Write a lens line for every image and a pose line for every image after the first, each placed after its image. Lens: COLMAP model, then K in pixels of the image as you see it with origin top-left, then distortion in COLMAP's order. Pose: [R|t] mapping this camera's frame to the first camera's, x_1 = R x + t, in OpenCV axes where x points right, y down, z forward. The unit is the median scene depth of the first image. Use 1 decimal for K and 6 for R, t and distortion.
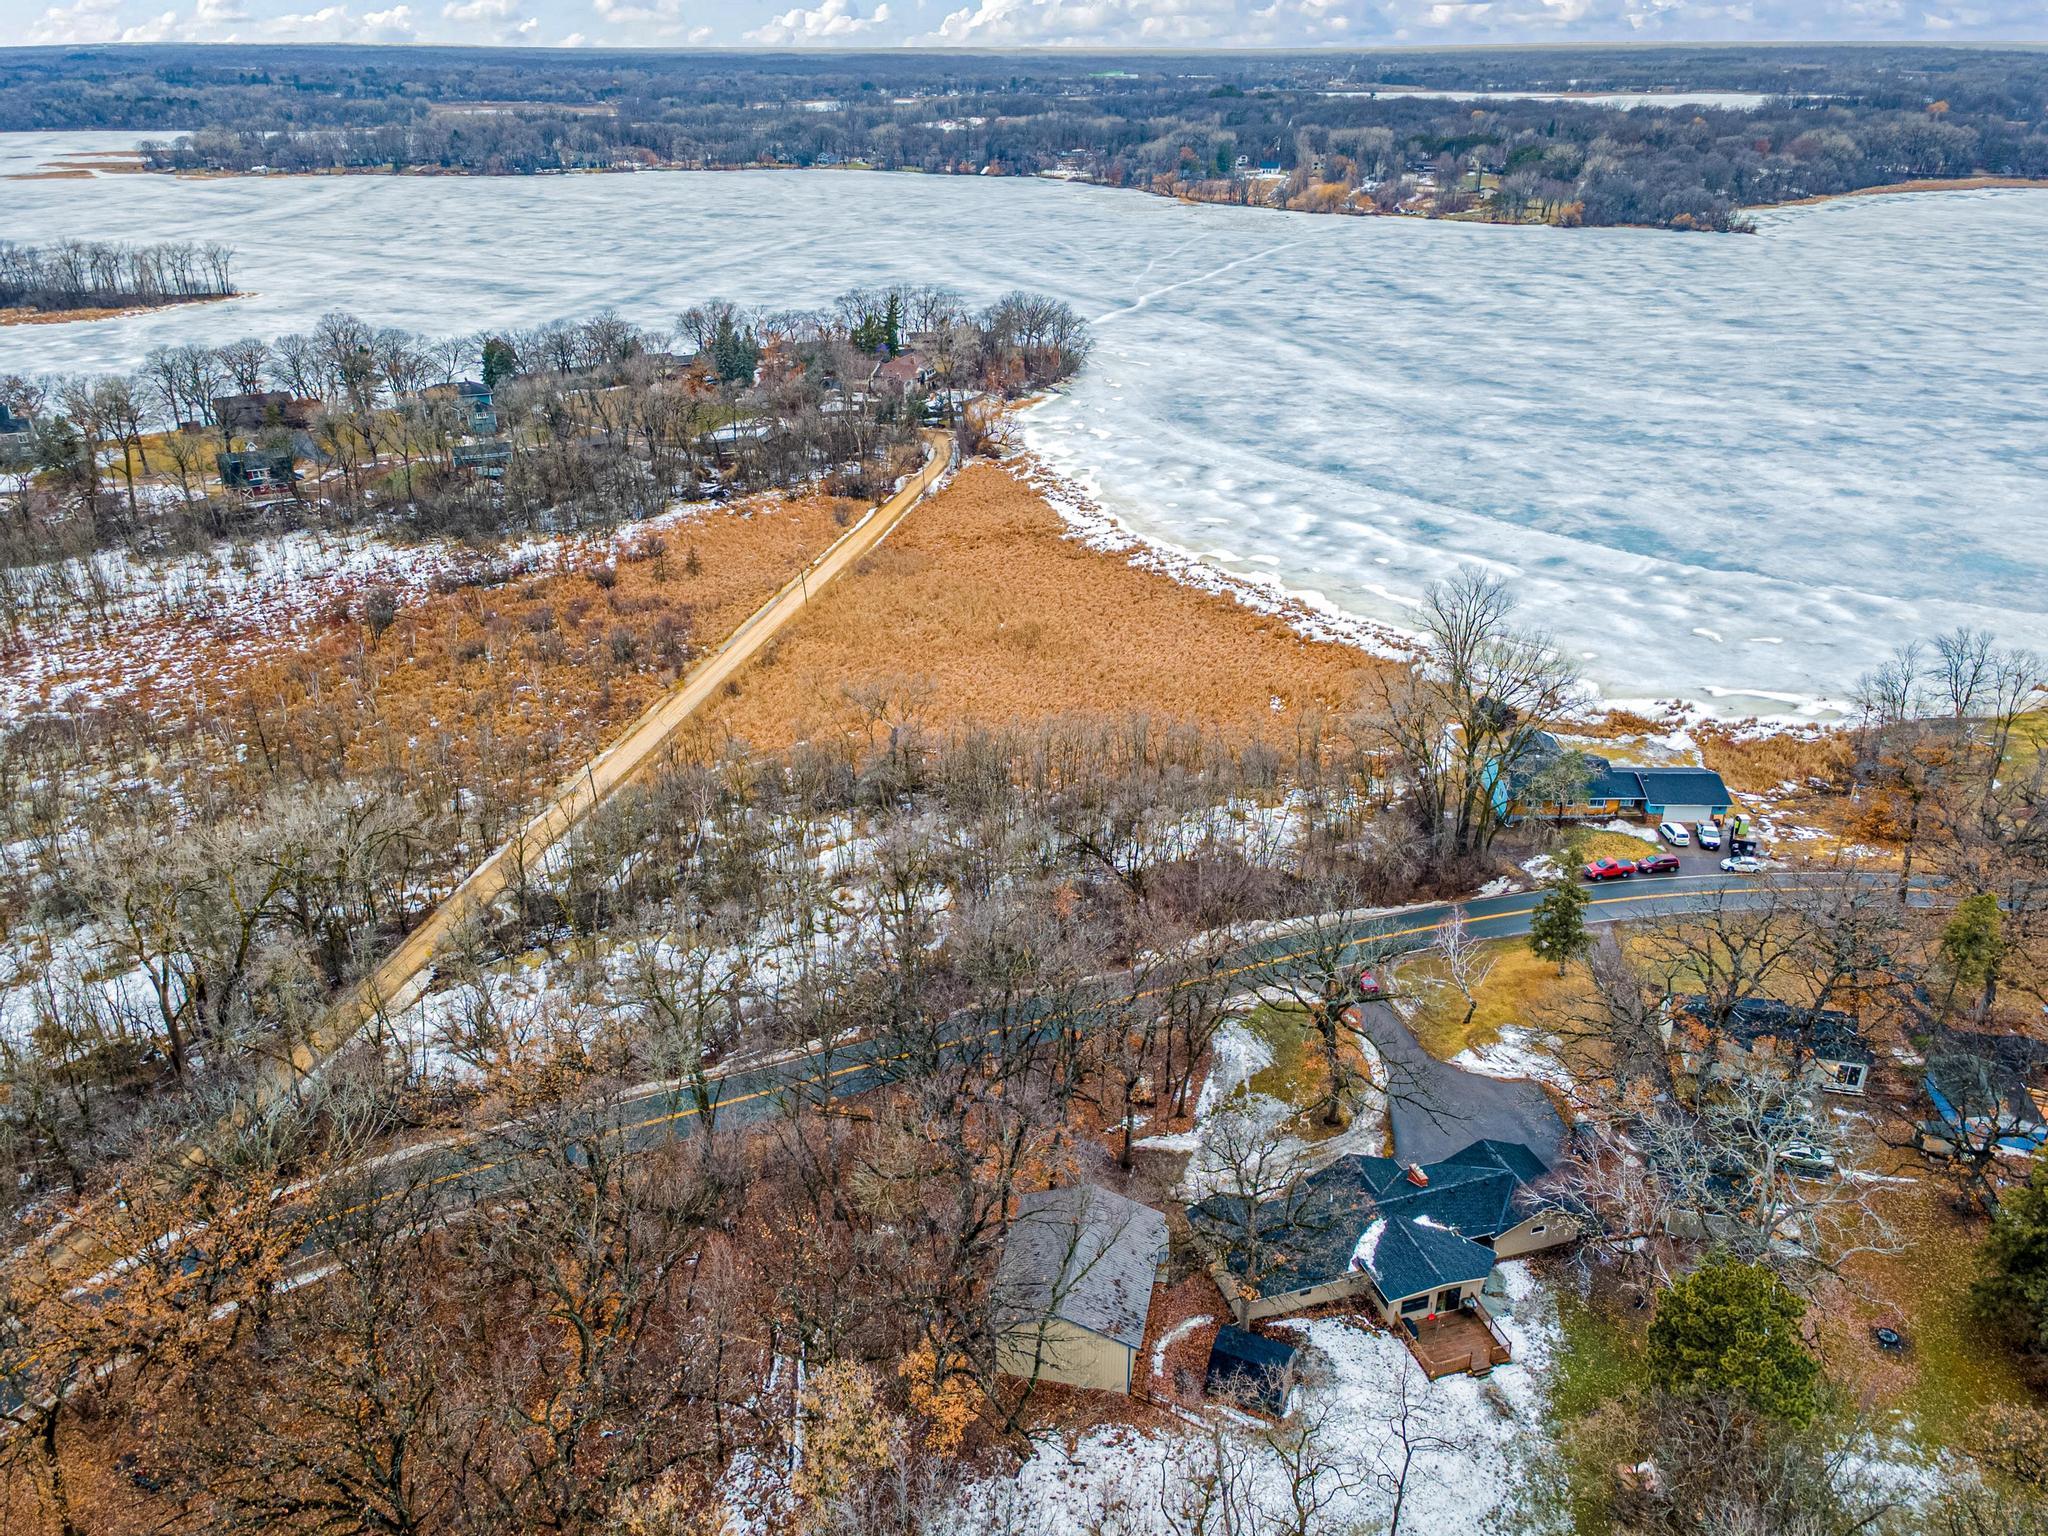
lens RADIAL K [[1560.7, 0, 1016.8], [0, 1560.7, 735.1], [0, 0, 1]] dist [0.006389, 0.080174]
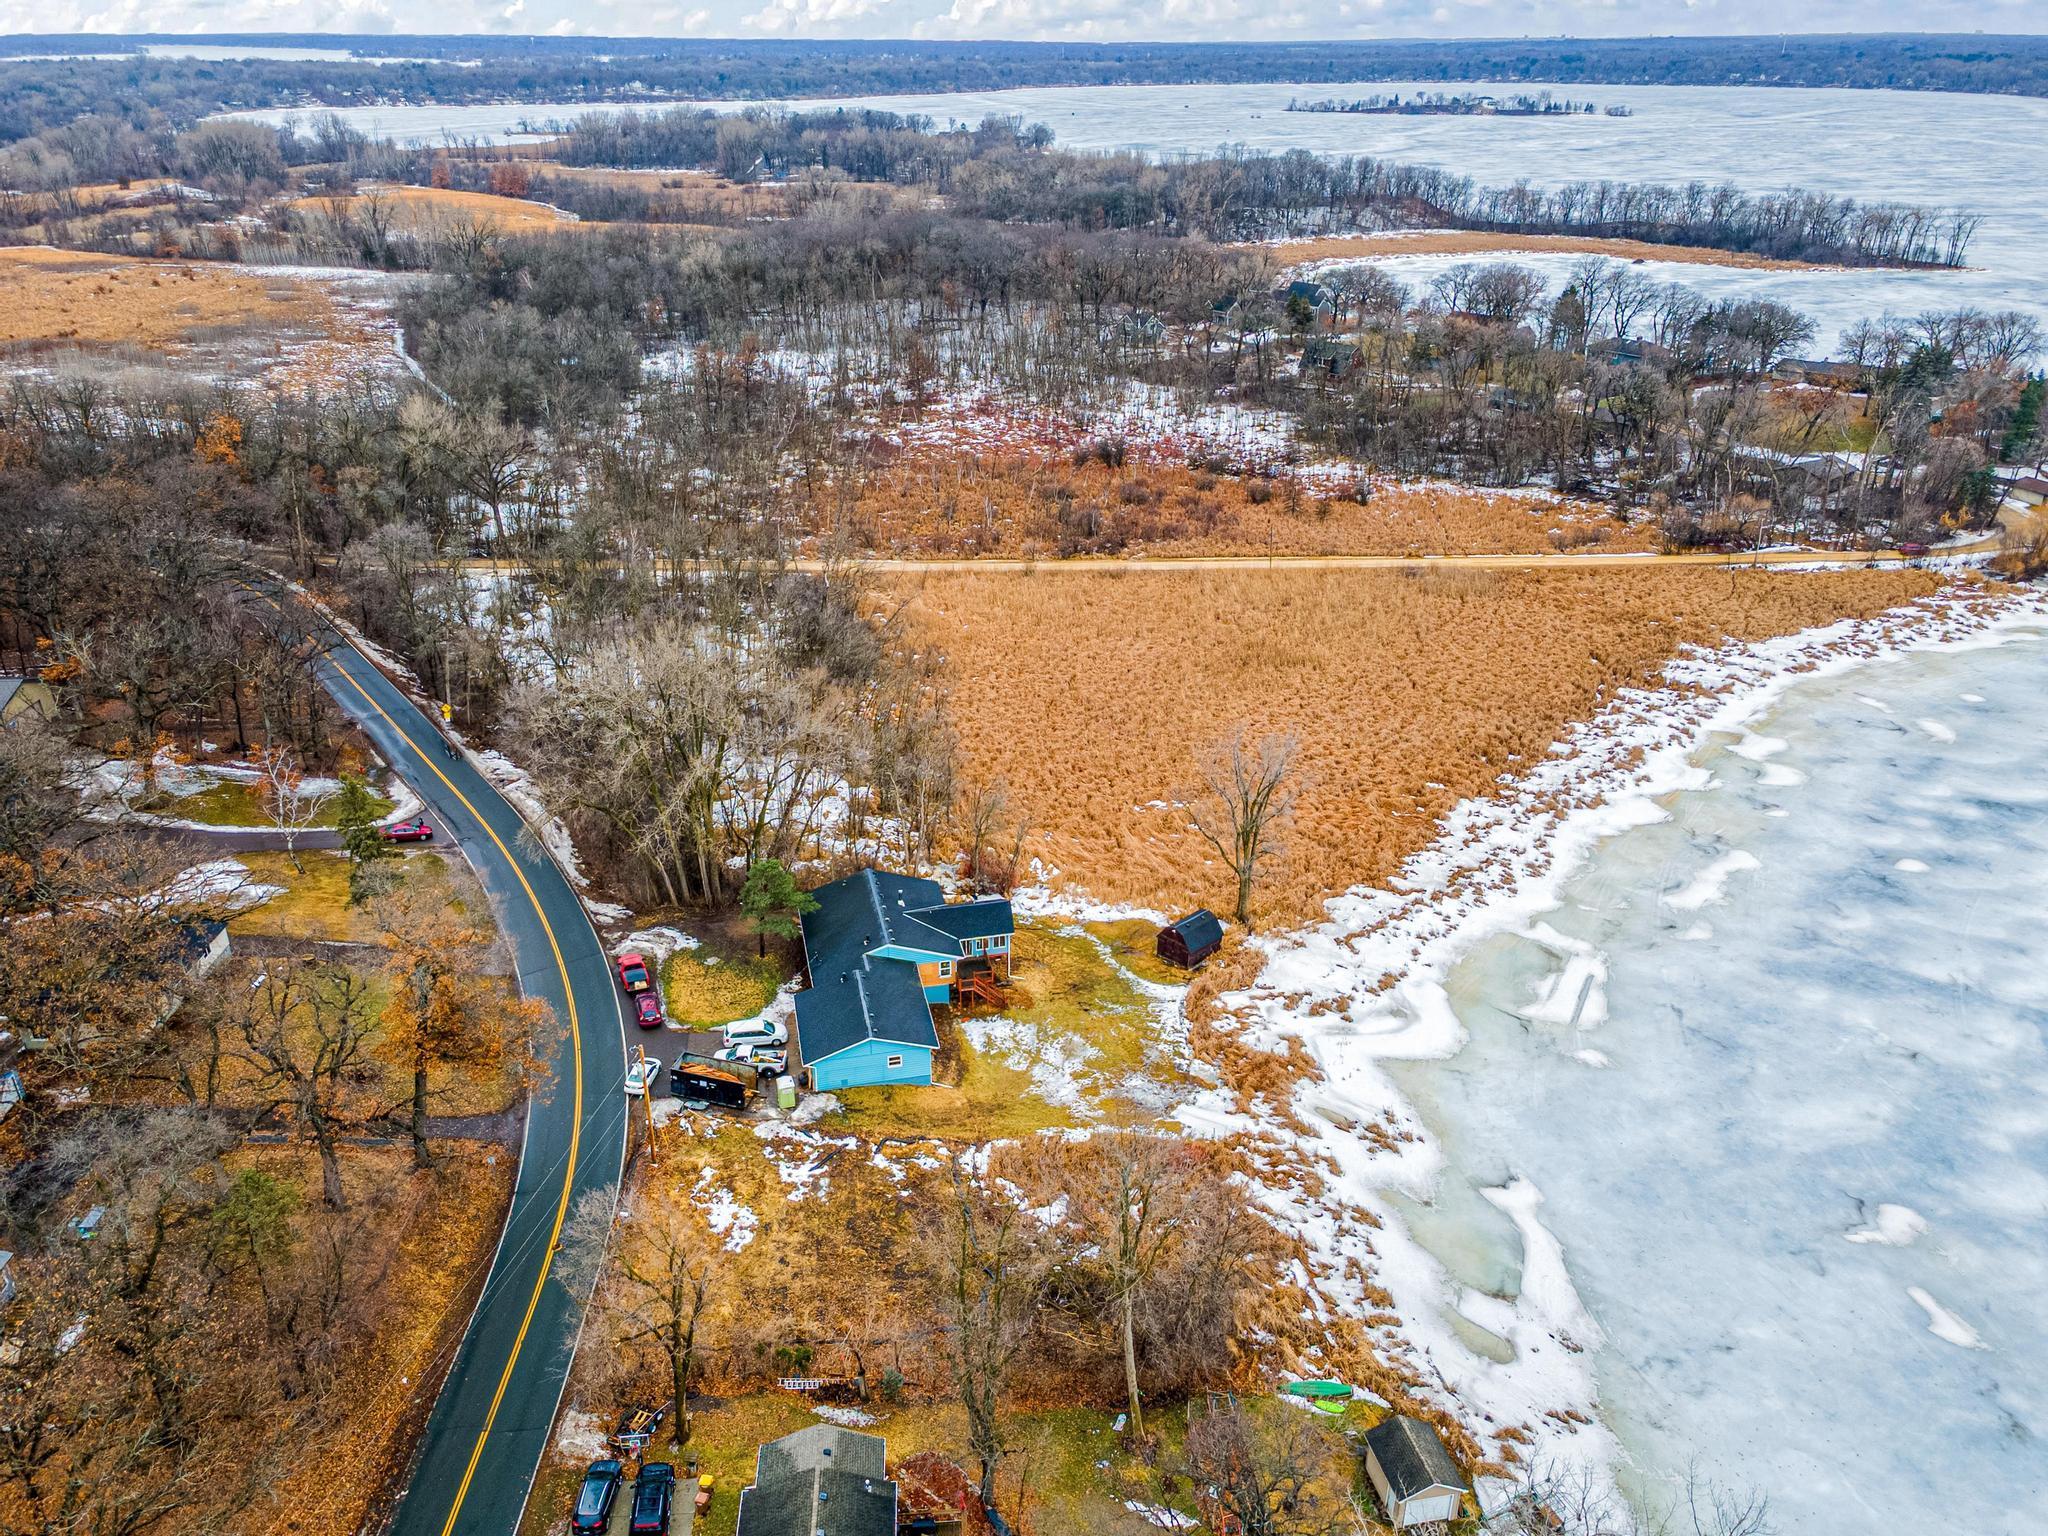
lens RADIAL K [[1541.5, 0, 1025.9], [0, 1541.5, 765.8], [0, 0, 1]] dist [0.012181, 0.057345]
pose [[0.226181, 0.418161, -0.879763, 0.451740], [-0.396090, 0.864611, 0.309127, -0.135110], [0.889918, 0.278547, 0.361189, 0.376414]]
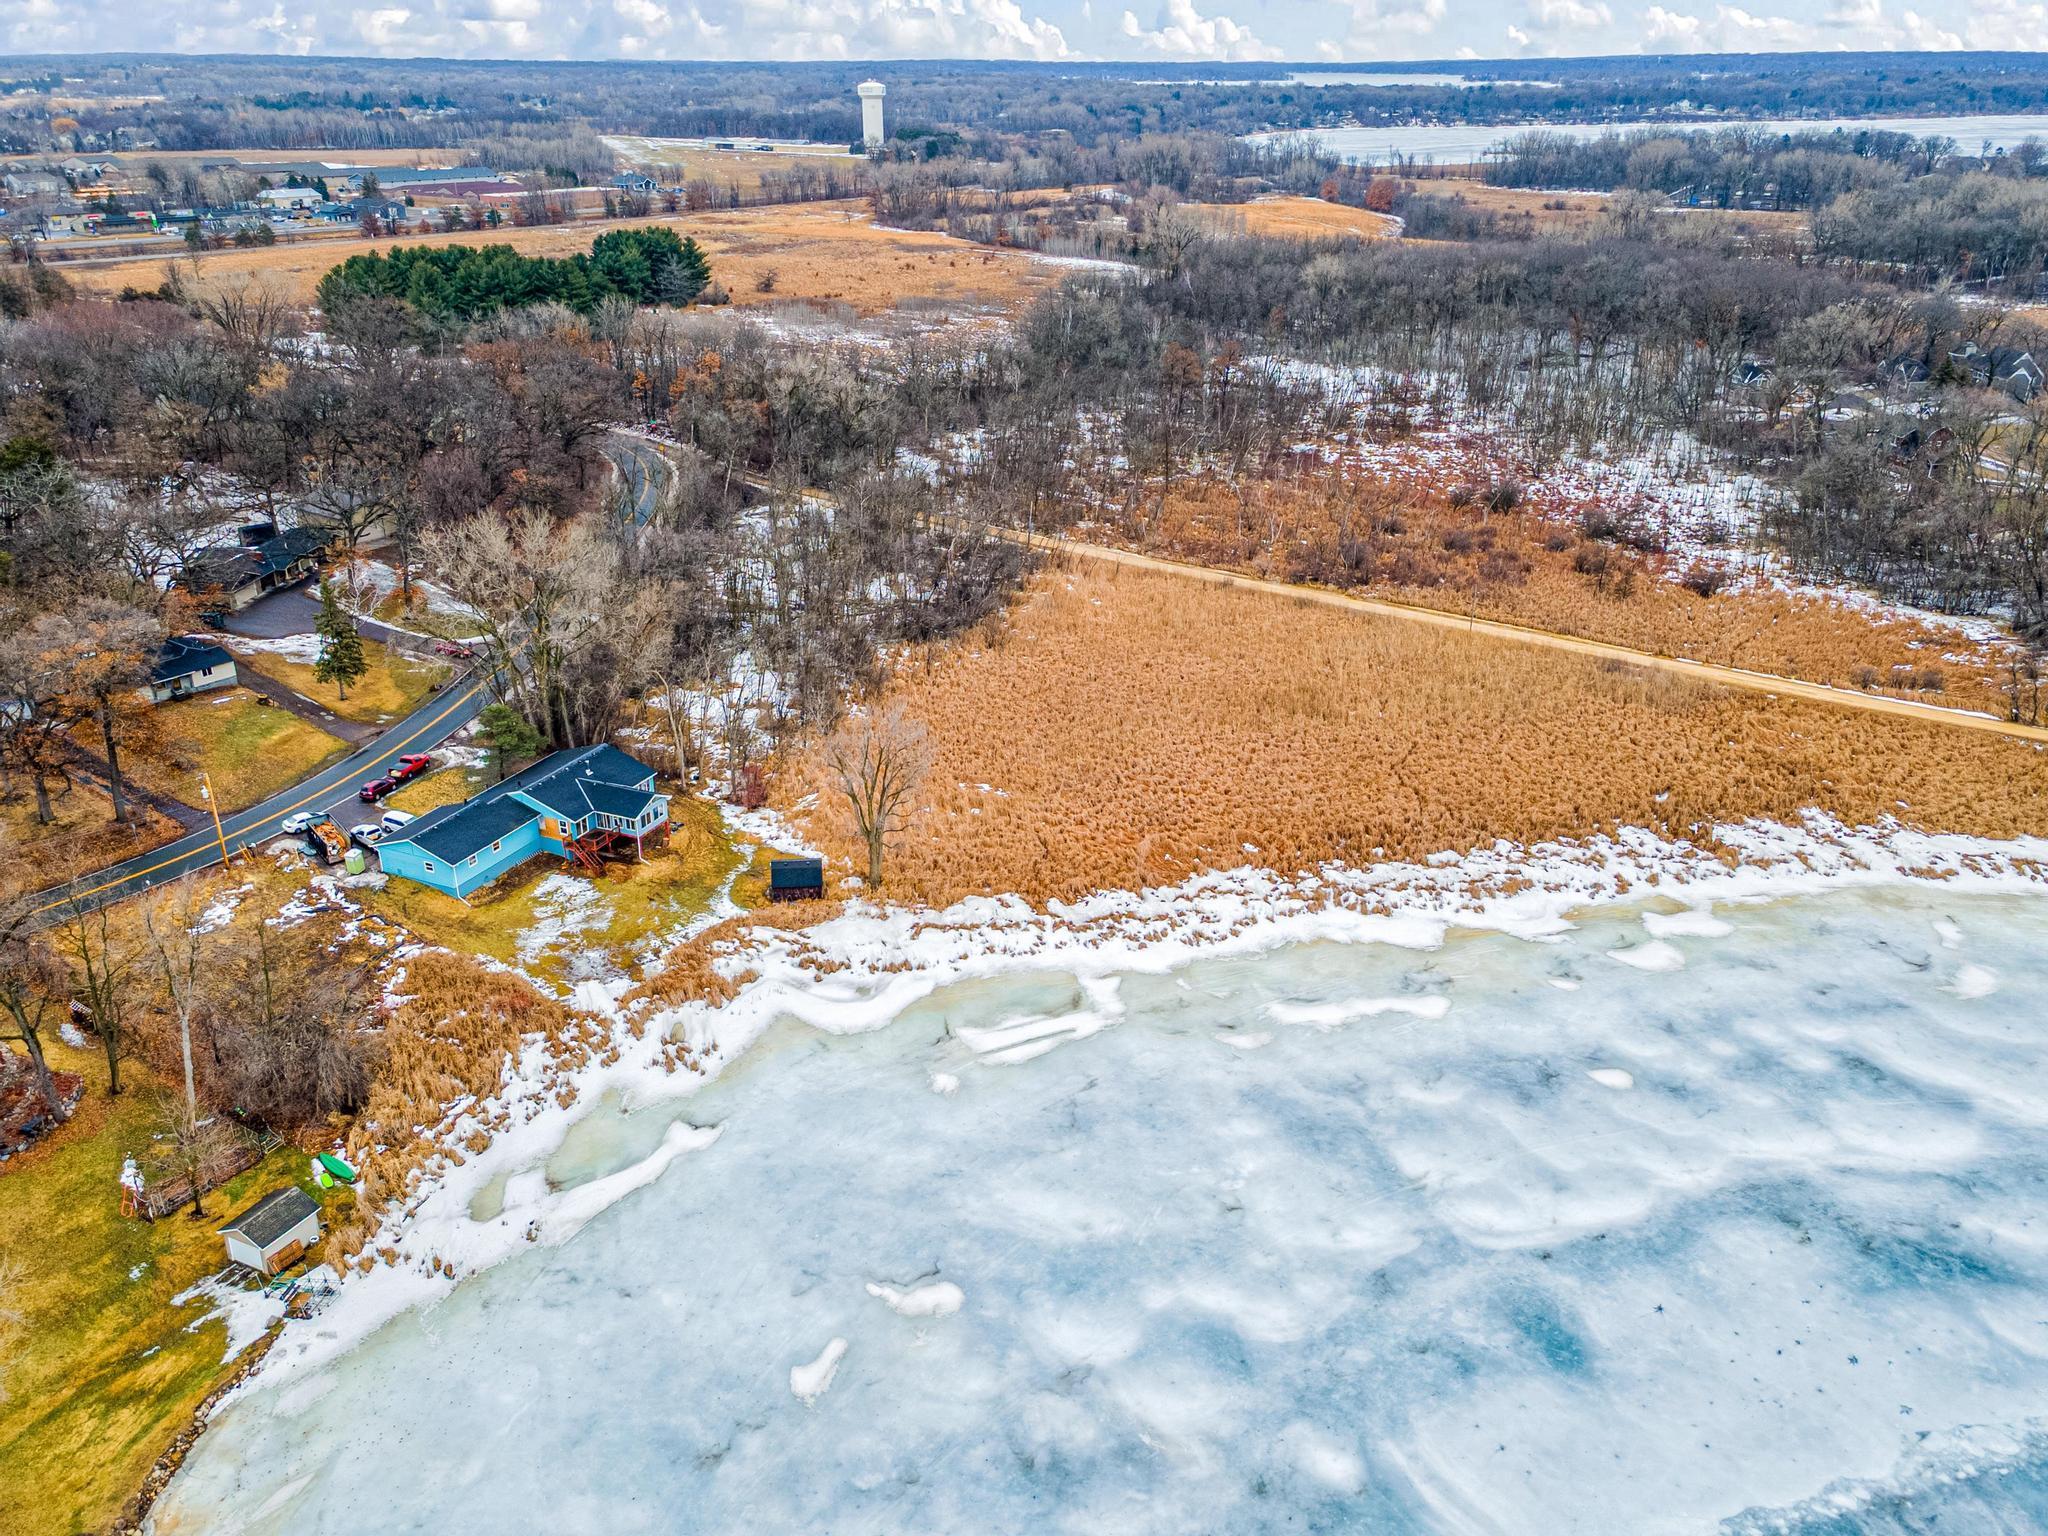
lens RADIAL K [[1590.5, 0, 1022.7], [0, 1590.5, 773.9], [0, 0, 1]] dist [0.005531, 0.066402]
pose [[-0.402010, 0.378179, -0.833888, 0.457759], [-0.370327, 0.765755, 0.525811, -0.250250], [0.837404, 0.520193, -0.167791, 0.645242]]
